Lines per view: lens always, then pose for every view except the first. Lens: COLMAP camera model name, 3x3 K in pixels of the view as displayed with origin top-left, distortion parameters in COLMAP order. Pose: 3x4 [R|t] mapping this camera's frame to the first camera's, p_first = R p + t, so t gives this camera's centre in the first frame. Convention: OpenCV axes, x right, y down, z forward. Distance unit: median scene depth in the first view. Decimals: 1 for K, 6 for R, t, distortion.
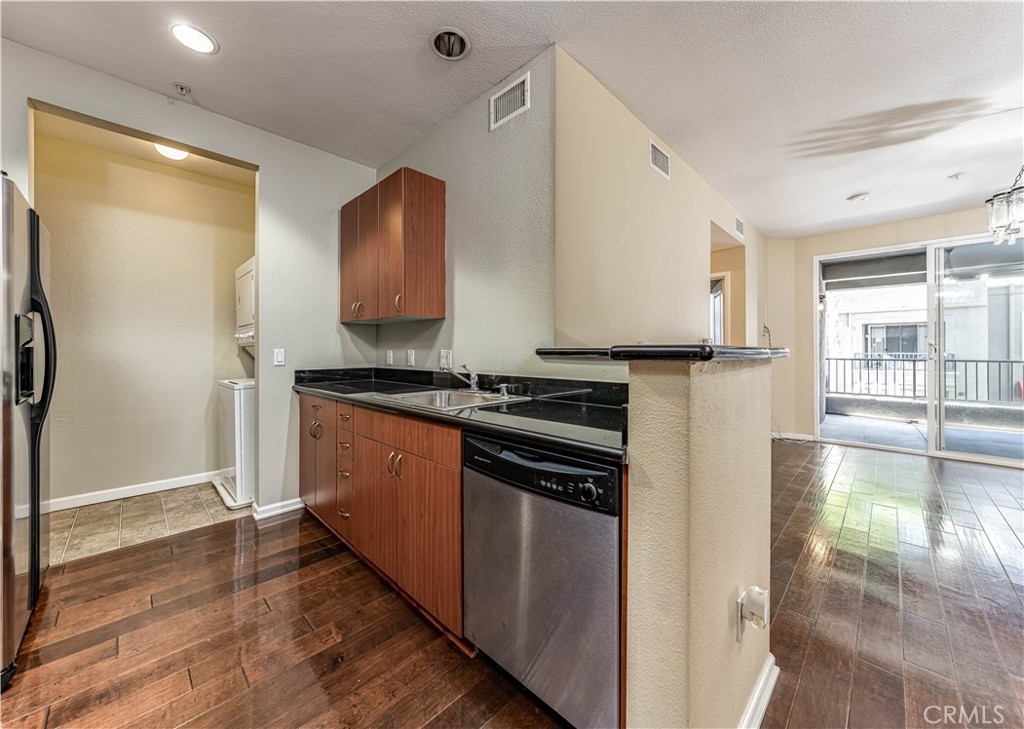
lens RADIAL K [[385.9, 0, 509.1], [0, 385.9, 352.2], [0, 0, 1]] dist [-0.001440, -0.000163]
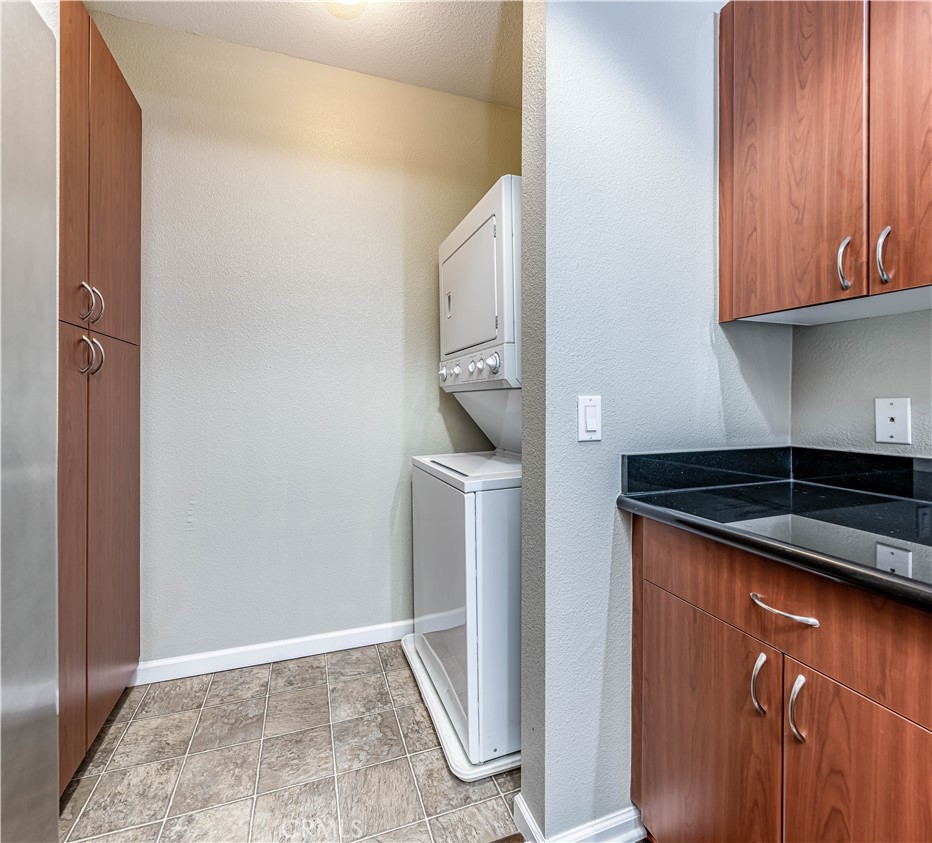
lens RADIAL K [[384.0, 0, 466.6], [0, 384.0, 402.9], [0, 0, 1]] dist [-0.000732, -0.000121]
pose [[0.926981, 0.002876, -0.375098, -0.608779], [-0.002804, 0.999996, 0.000737, -0.001116], [0.375098, 0.000368, 0.926985, 0.671600]]
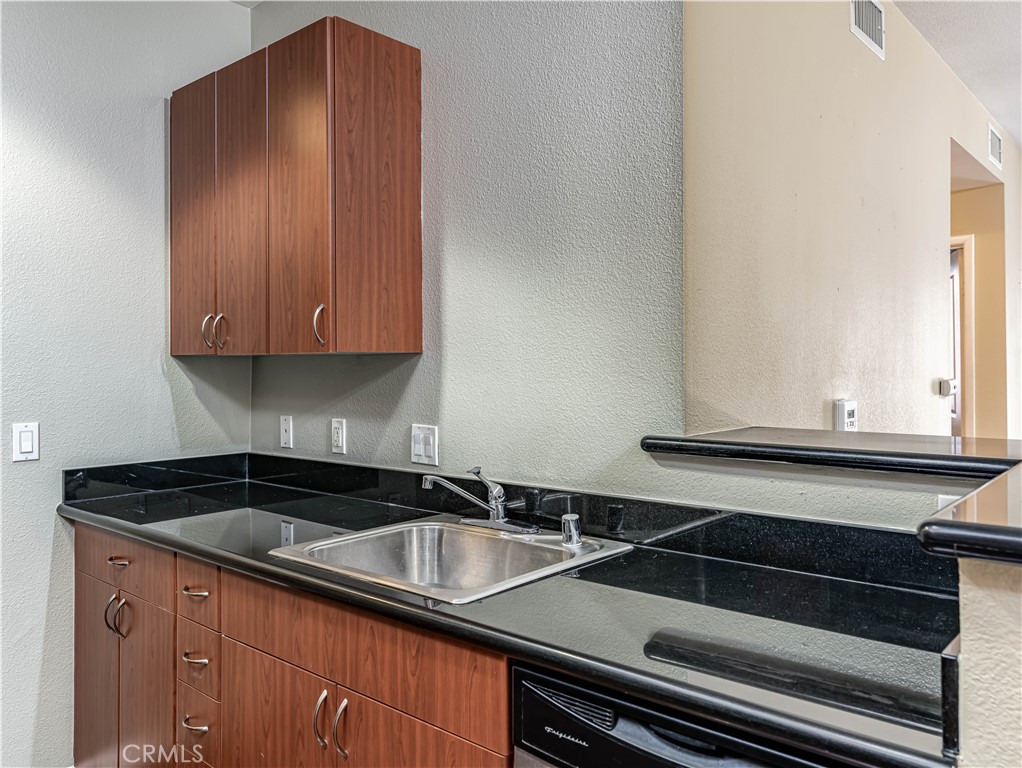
lens RADIAL K [[780.7, 0, 572.6], [0, 780.7, 357.2], [0, 0, 1]] dist [0.008915, -0.001378]
pose [[0.994629, -0.002870, 0.103463, -0.086340], [0.003191, 0.999991, -0.002937, -0.081745], [-0.103453, 0.003252, 0.994629, 0.075288]]
